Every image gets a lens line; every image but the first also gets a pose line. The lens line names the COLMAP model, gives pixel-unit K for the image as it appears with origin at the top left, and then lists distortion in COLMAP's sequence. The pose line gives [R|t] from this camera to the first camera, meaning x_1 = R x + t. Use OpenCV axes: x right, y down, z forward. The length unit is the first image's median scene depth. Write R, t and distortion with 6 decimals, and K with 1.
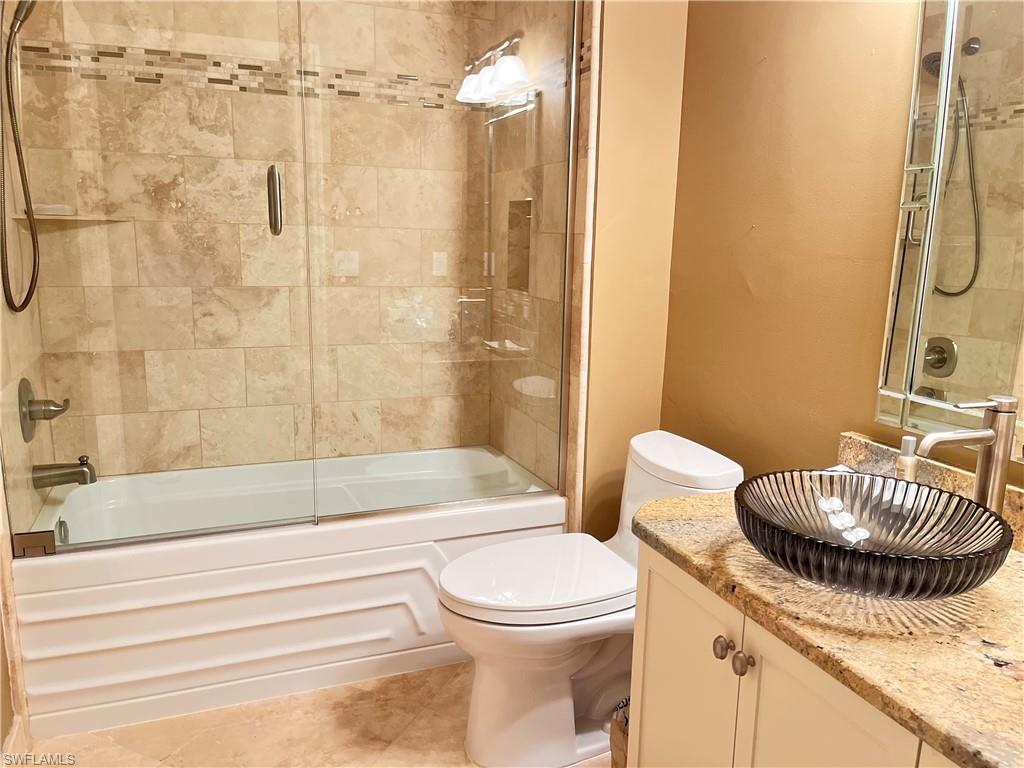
lens RADIAL K [[769.4, 0, 512.0], [0, 769.4, 384.0], [0, 0, 1]] dist [0.098387, -0.142441]
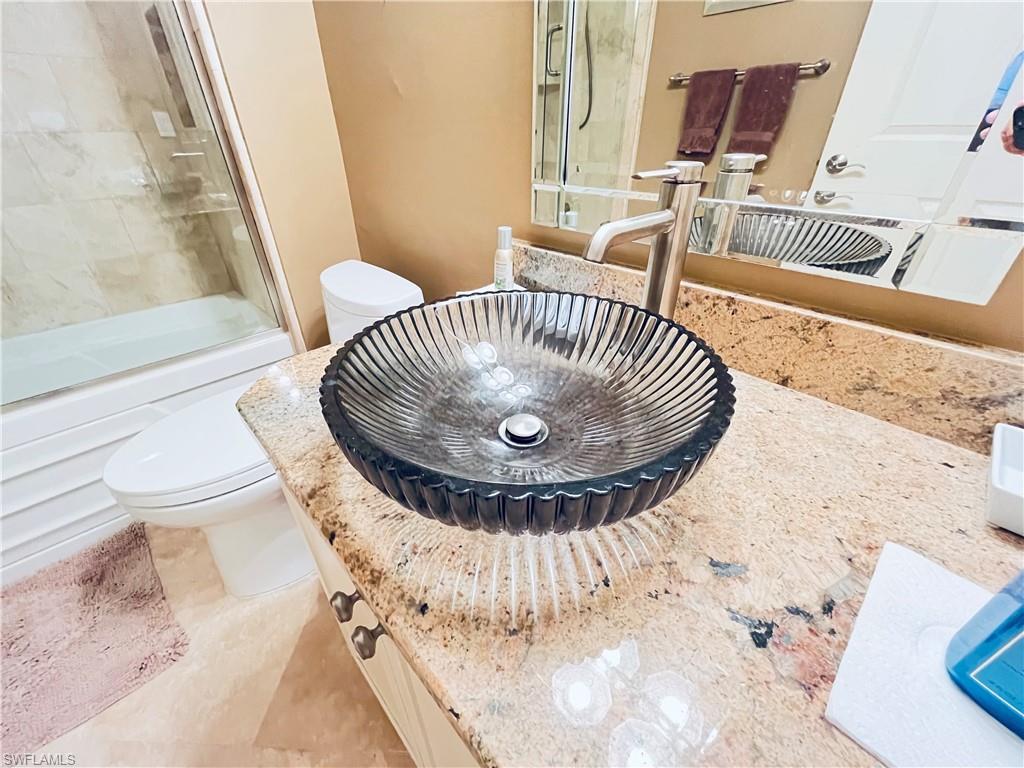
lens RADIAL K [[415.2, 0, 512.0], [0, 415.2, 384.0], [0, 0, 1]] dist [-0.001979, 0.000429]
pose [[0.922575, -0.226764, 0.312144, 0.285501], [0.100834, 0.922640, 0.372248, 0.044008], [-0.372409, -0.311952, 0.874070, 0.601056]]
